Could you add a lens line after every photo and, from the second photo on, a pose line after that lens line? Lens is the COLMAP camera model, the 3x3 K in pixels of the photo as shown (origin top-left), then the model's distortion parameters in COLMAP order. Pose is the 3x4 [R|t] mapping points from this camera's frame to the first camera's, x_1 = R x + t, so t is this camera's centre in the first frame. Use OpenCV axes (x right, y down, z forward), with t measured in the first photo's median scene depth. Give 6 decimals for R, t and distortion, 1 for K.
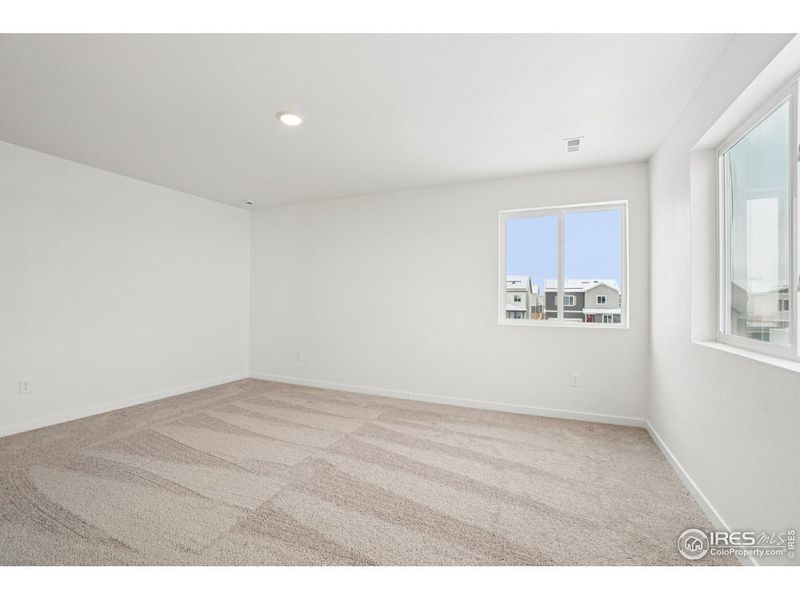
lens RADIAL K [[358.9, 0, 398.8], [0, 358.9, 294.0], [0, 0, 1]] dist [-0.047080, 0.000547]
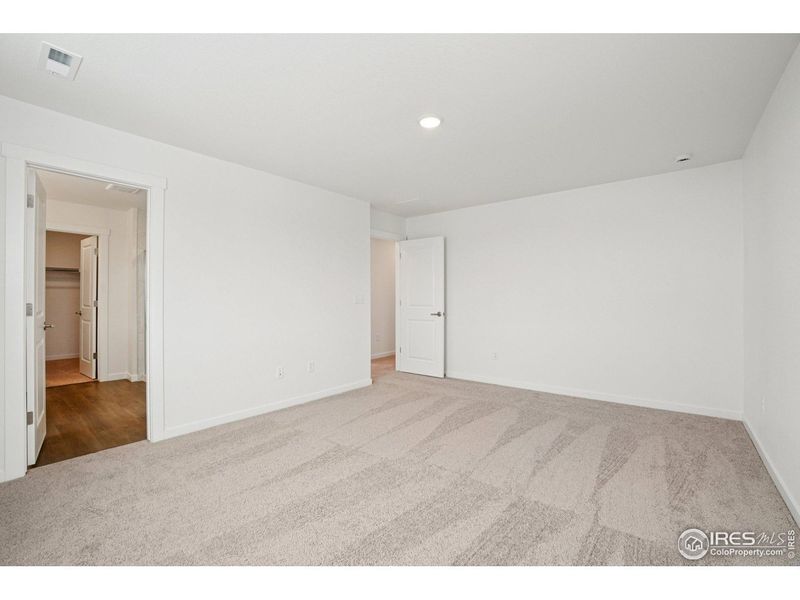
lens RADIAL K [[358.9, 0, 398.8], [0, 358.9, 294.0], [0, 0, 1]] dist [-0.047080, 0.000547]
pose [[-0.247750, -0.010237, -0.968770, 0.511979], [0.001506, 0.999939, -0.010952, 0.017486], [0.968823, -0.004172, -0.247719, 0.869570]]
